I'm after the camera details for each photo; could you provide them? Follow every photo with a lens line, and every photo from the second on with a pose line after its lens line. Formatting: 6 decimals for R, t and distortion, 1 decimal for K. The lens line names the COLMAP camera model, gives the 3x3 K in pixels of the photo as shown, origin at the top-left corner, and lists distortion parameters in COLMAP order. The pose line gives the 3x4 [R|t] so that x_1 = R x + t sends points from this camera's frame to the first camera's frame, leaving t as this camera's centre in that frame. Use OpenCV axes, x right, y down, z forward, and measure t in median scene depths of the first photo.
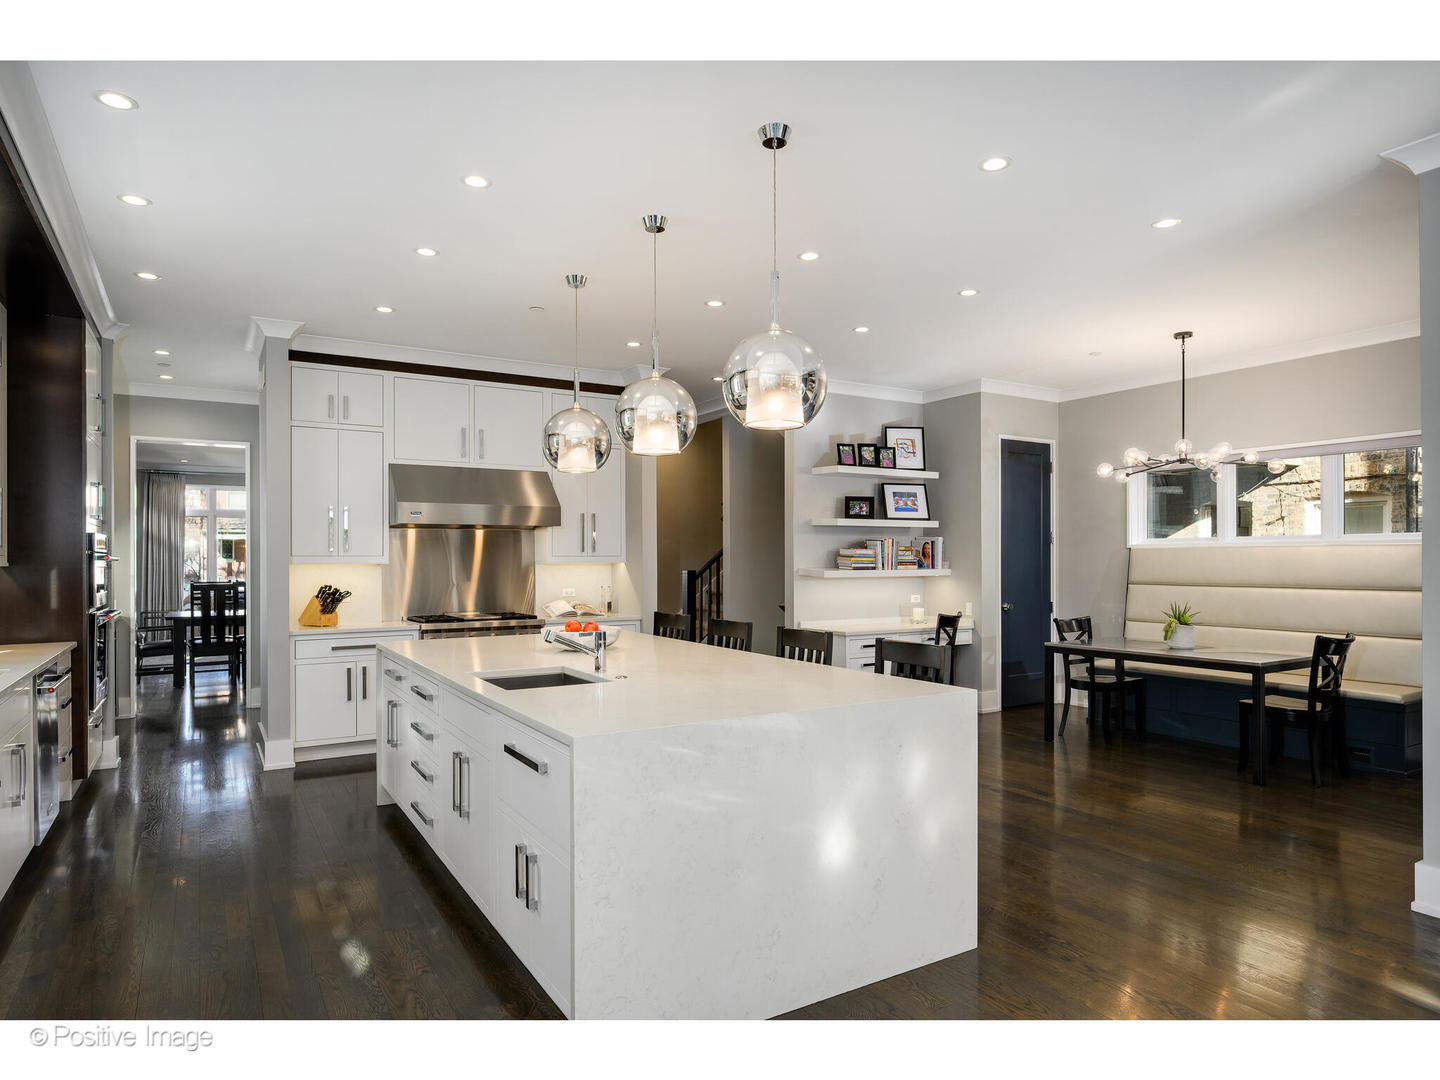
lens RADIAL K [[862.7, 0, 757.7], [0, 862.7, 554.3], [0, 0, 1]] dist [-0.000338, -0.000101]
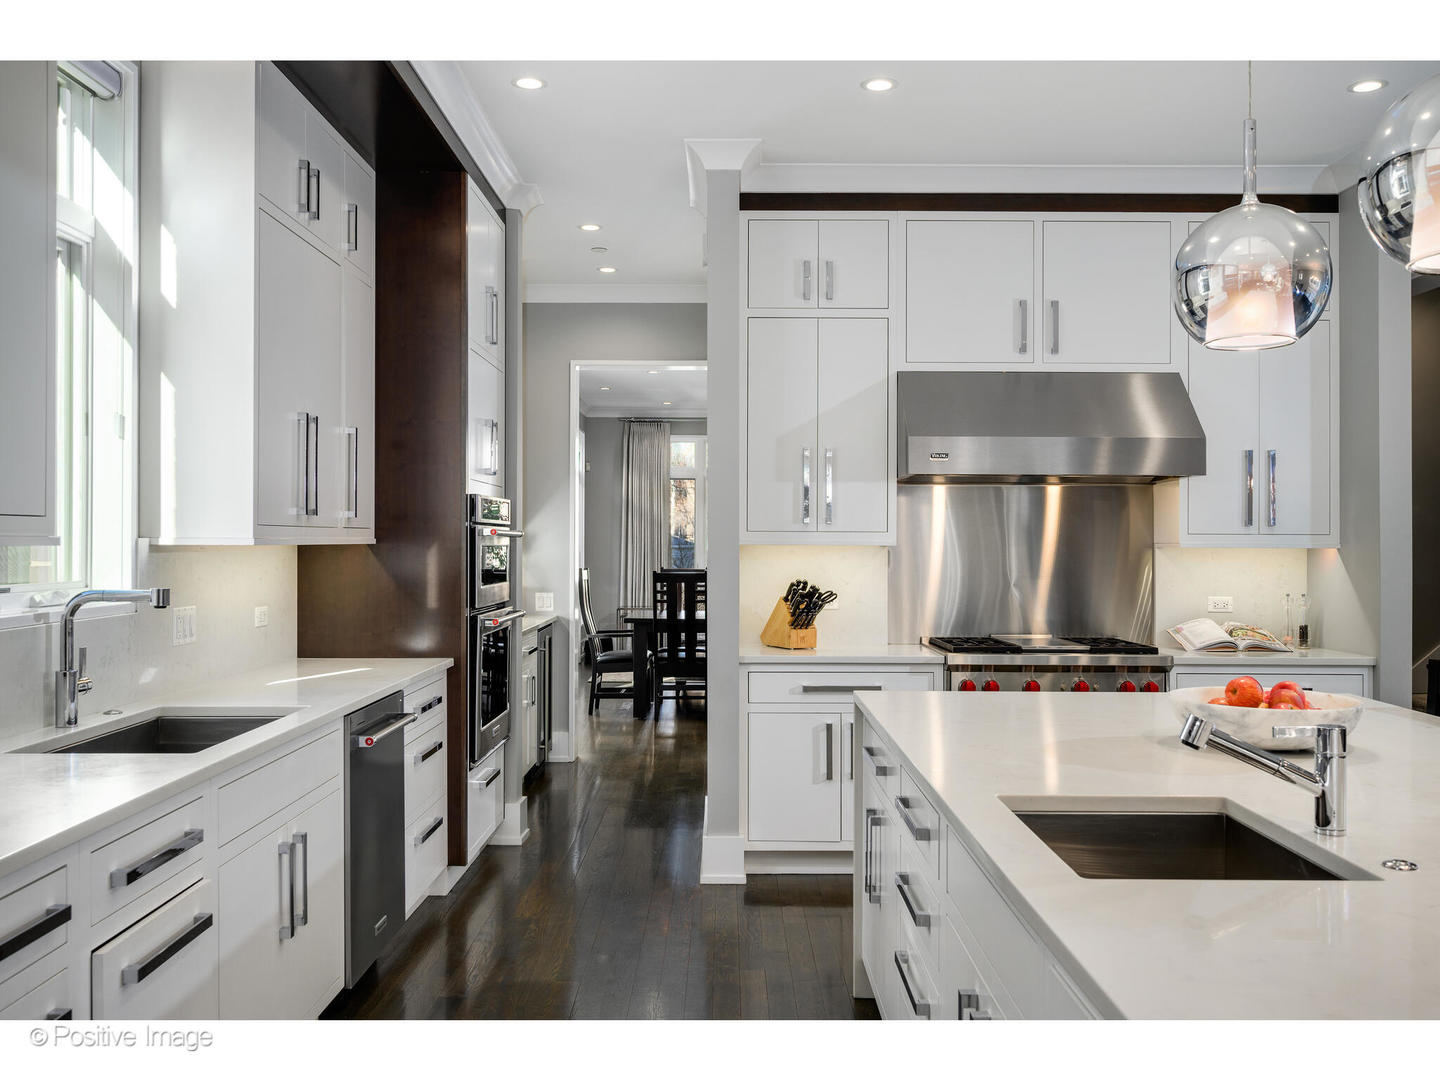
lens RADIAL K [[1296.6, 0, 720.0], [0, 1296.6, 540.0], [0, 0, 1]] dist [-0.025228, 0.001586]
pose [[0.838930, 0.005851, -0.544208, -0.048832], [-0.003018, 0.999977, 0.006098, 0.001947], [0.544231, -0.003473, 0.838928, 0.184378]]
